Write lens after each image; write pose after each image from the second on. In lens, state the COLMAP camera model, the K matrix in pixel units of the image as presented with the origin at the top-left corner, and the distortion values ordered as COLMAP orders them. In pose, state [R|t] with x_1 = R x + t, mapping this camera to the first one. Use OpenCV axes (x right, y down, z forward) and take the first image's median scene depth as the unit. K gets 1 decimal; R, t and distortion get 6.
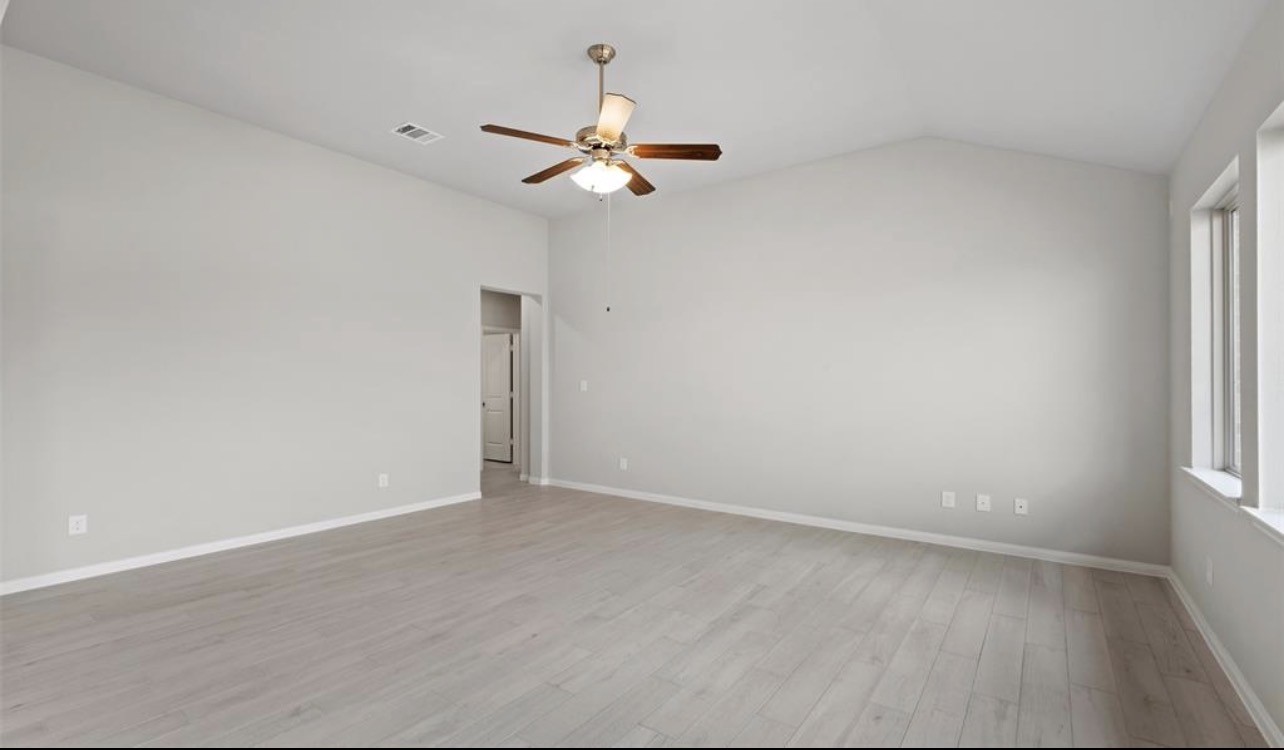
lens RADIAL K [[565.0, 0, 640.5], [0, 565.0, 374.9], [0, 0, 1]] dist [-0.000530, -0.001055]
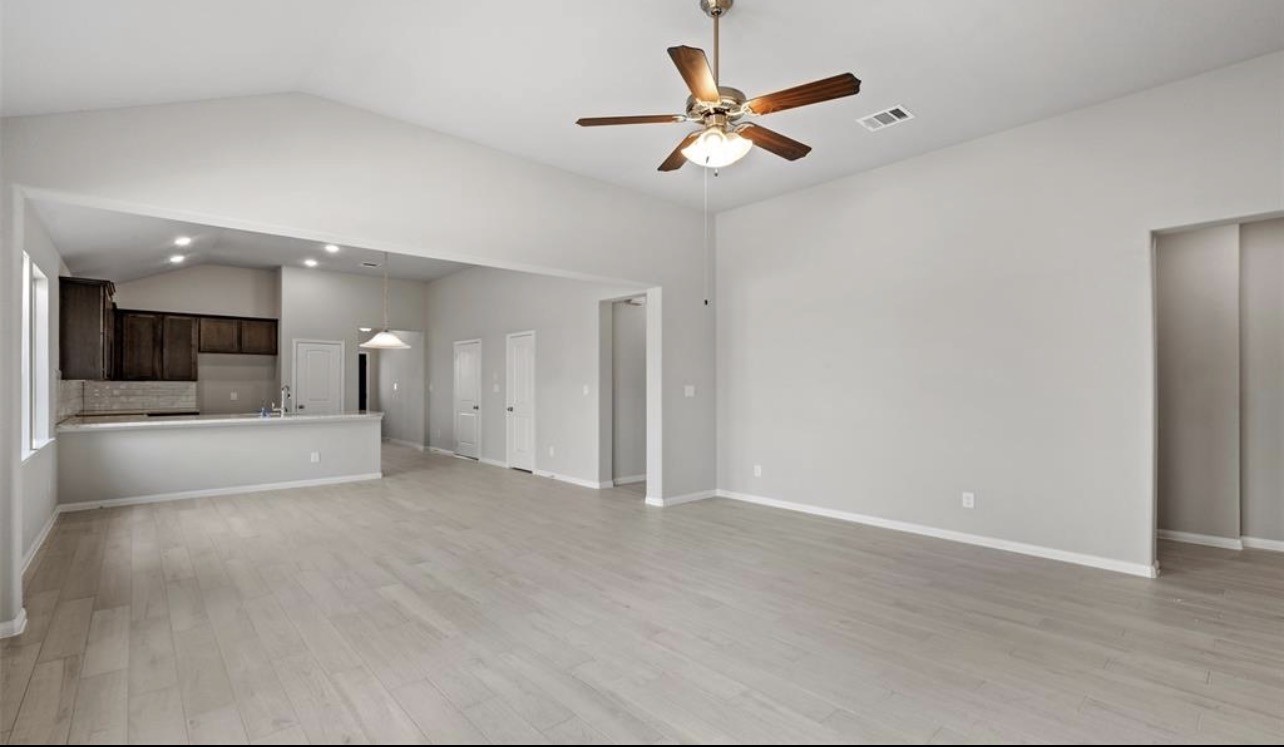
lens RADIAL K [[565.0, 0, 629.8], [0, 565.0, 378.6], [0, 0, 1]] dist [-0.000530, -0.001055]
pose [[-0.227069, -0.013863, -0.973780, 0.725959], [0.012072, 0.999782, -0.017049, 0.012080], [0.973804, -0.015626, -0.226853, 0.983127]]
